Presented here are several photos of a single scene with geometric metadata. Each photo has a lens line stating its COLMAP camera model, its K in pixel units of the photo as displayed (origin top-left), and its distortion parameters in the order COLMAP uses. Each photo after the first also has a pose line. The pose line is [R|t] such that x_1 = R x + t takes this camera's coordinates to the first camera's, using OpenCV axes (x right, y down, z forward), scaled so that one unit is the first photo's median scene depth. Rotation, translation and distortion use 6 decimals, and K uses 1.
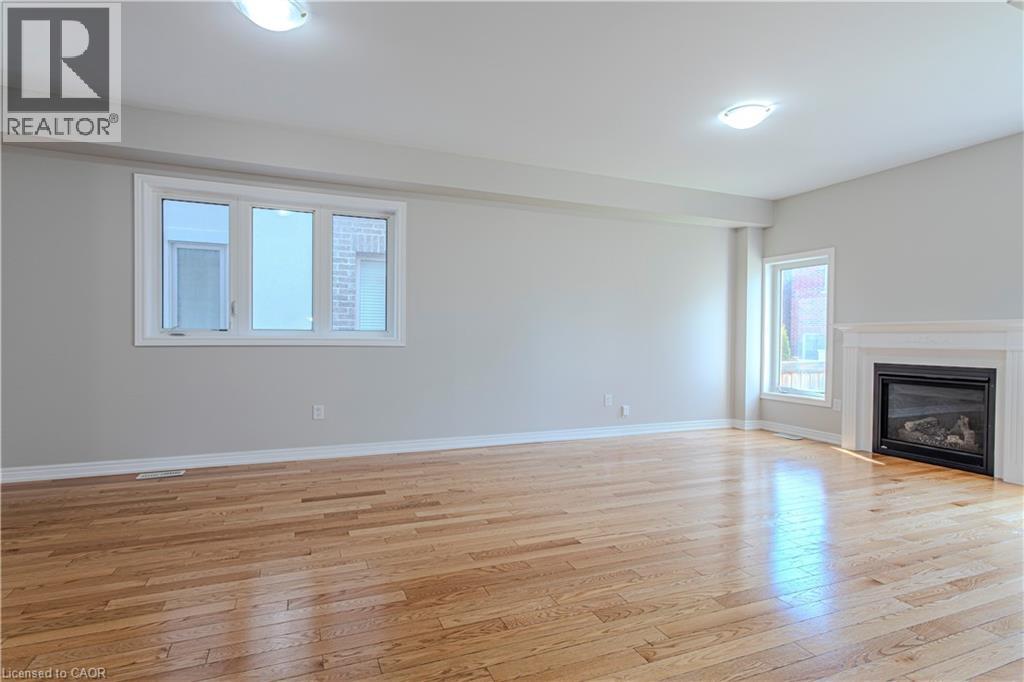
lens RADIAL K [[480.6, 0, 512.0], [0, 480.6, 341.0], [0, 0, 1]] dist [0.000292, 0.000939]
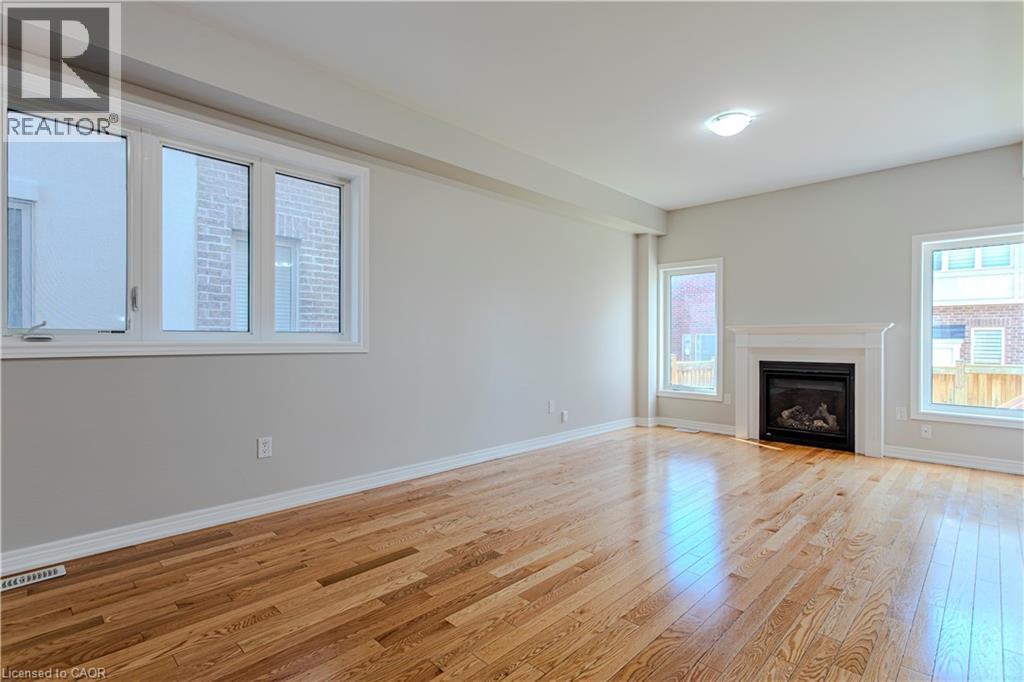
lens RADIAL K [[493.0, 0, 512.0], [0, 493.0, 341.0], [0, 0, 1]] dist [0.003008, 0.000998]
pose [[0.932023, -0.006590, 0.362339, -0.229391], [0.007907, 0.999966, -0.002151, -0.003417], [-0.362313, 0.004870, 0.932044, 0.131878]]
